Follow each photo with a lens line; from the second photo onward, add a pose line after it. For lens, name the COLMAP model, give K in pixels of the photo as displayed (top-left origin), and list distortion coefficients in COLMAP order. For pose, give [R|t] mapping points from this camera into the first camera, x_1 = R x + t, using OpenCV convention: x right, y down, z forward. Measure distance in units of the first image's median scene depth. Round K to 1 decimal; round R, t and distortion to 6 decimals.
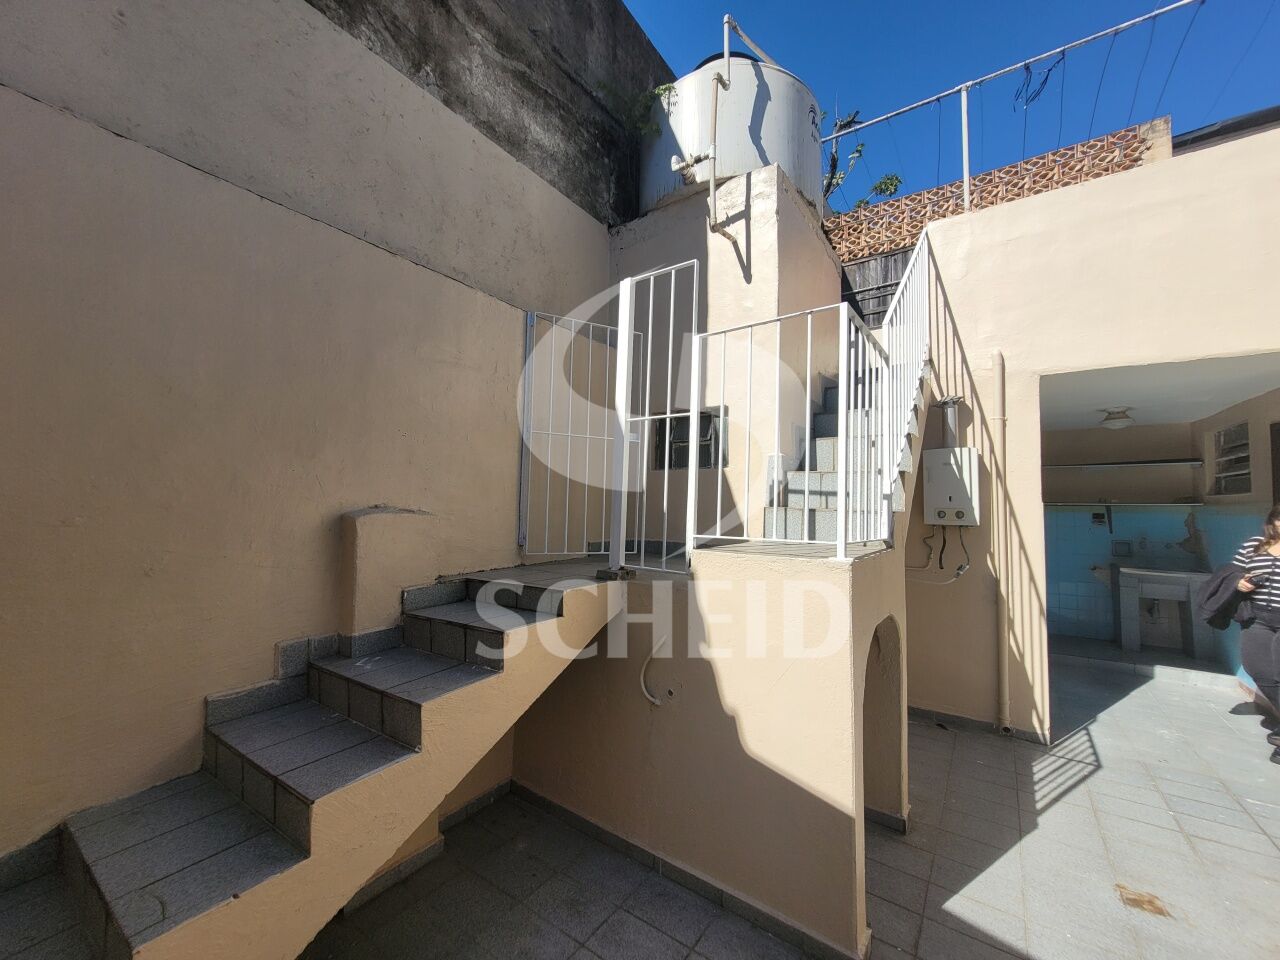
lens RADIAL K [[503.8, 0, 640.0], [0, 503.8, 481.4], [0, 0, 1]] dist [0.004399, -0.000695]
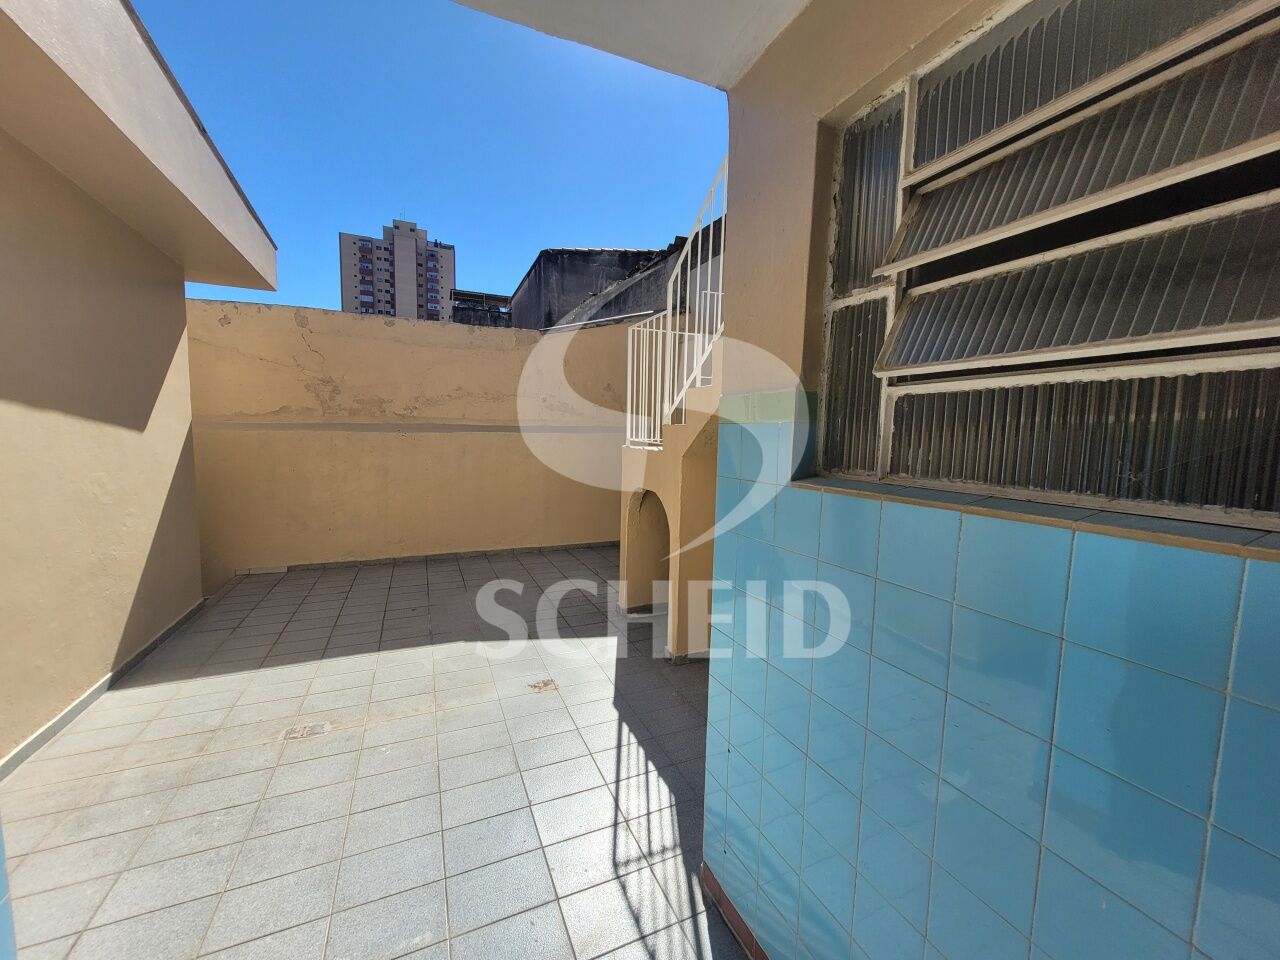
lens RADIAL K [[503.8, 0, 638.9], [0, 503.8, 477.9], [0, 0, 1]] dist [0.004399, -0.000695]
pose [[-0.528245, 0.056575, -0.847205, 1.278412], [0.011367, 0.998160, 0.059568, 0.088336], [0.849016, 0.021836, -0.527916, 1.243115]]
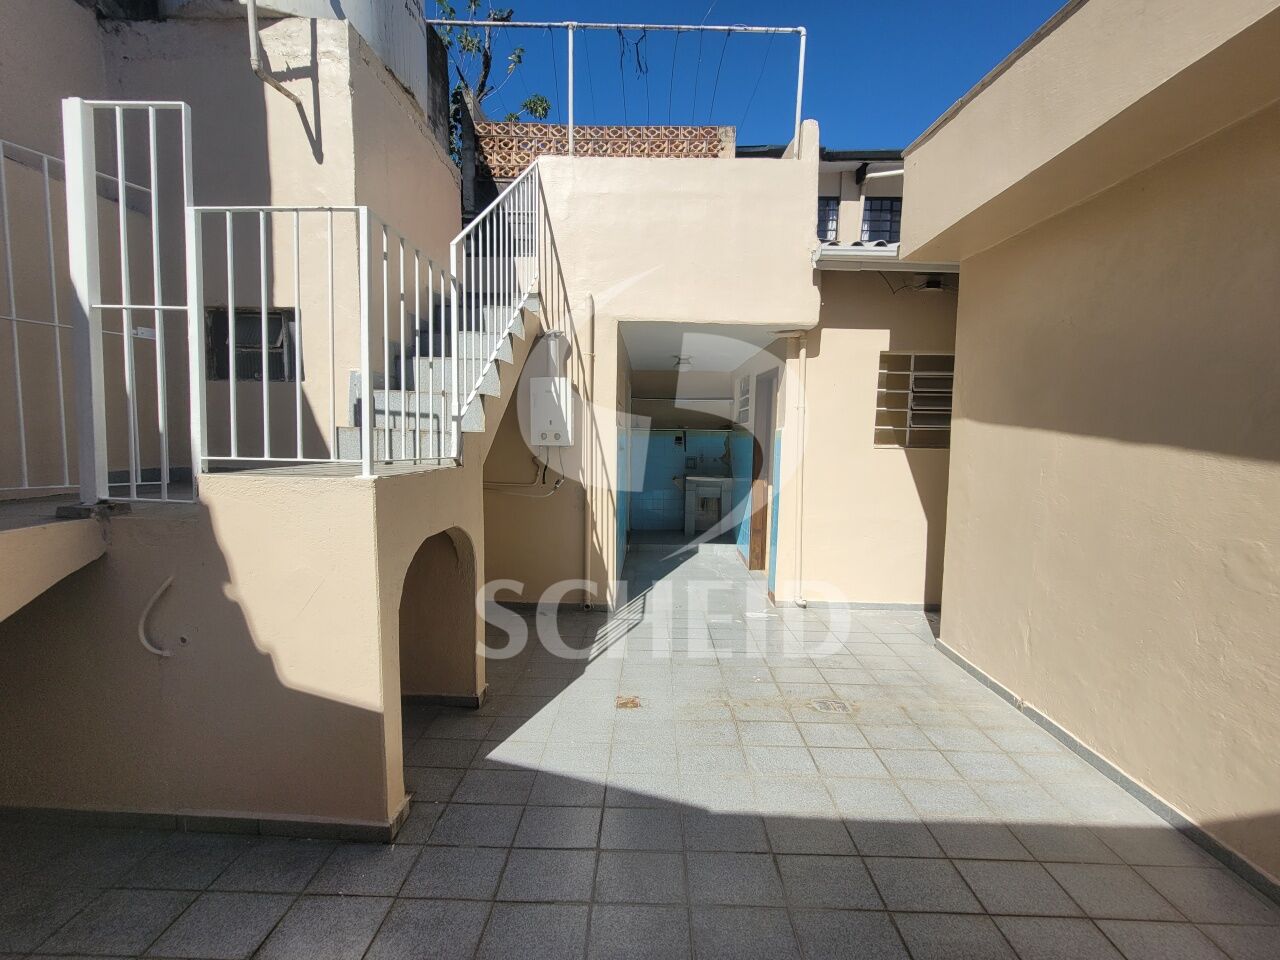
lens RADIAL K [[503.8, 0, 647.2], [0, 503.8, 482.6], [0, 0, 1]] dist [0.004399, -0.000695]
pose [[0.830124, -0.049086, 0.555414, 0.167339], [-0.034599, 0.989663, 0.139175, 0.003021], [-0.556504, -0.134750, 0.819845, -0.077770]]
